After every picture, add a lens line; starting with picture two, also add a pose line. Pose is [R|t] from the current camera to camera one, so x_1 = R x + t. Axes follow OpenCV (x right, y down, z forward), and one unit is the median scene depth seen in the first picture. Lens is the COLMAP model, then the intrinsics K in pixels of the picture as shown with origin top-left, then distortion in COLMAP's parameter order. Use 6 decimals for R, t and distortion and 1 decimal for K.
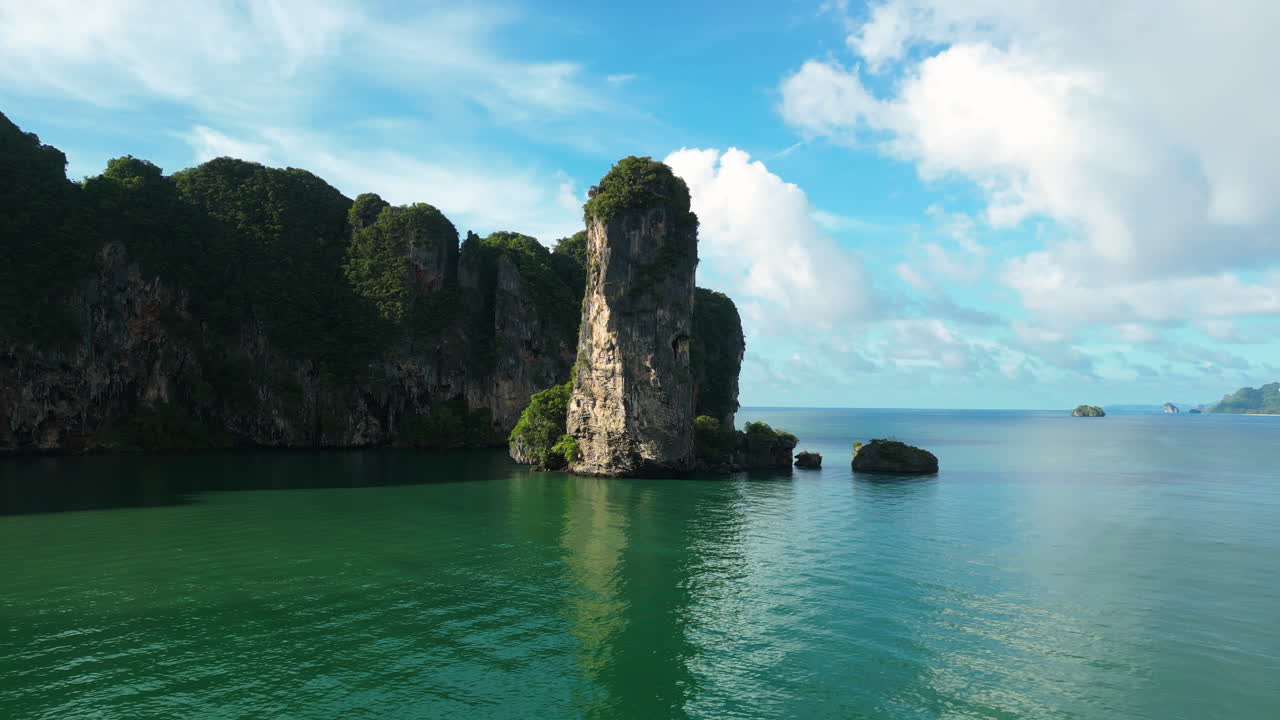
lens RADIAL K [[972.9, 0, 633.4], [0, 972.9, 360.8], [0, 0, 1]] dist [0.054537, -0.054850]
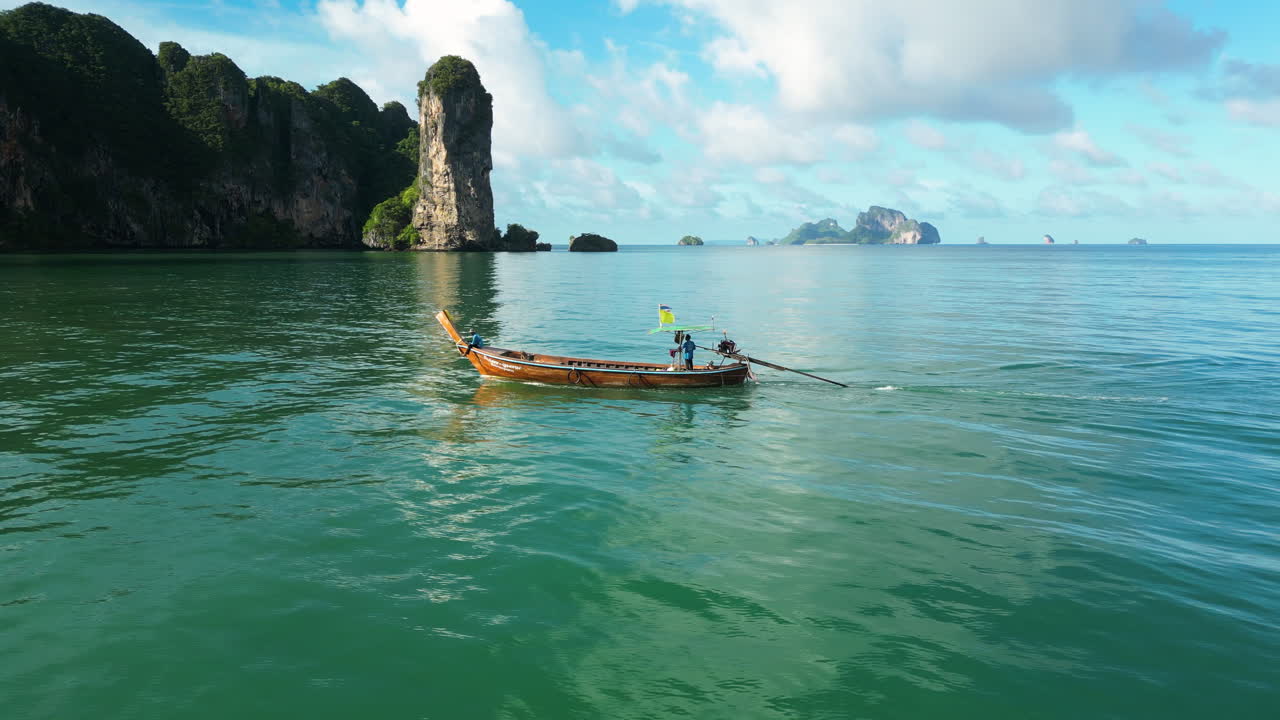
lens RADIAL K [[972.9, 0, 644.8], [0, 972.9, 364.4], [0, 0, 1]] dist [0.054537, -0.054850]
pose [[0.925725, -0.050935, 0.374751, -0.328952], [-0.013127, 0.985965, 0.166437, 0.023416], [-0.377969, -0.158994, 0.912064, -0.676715]]
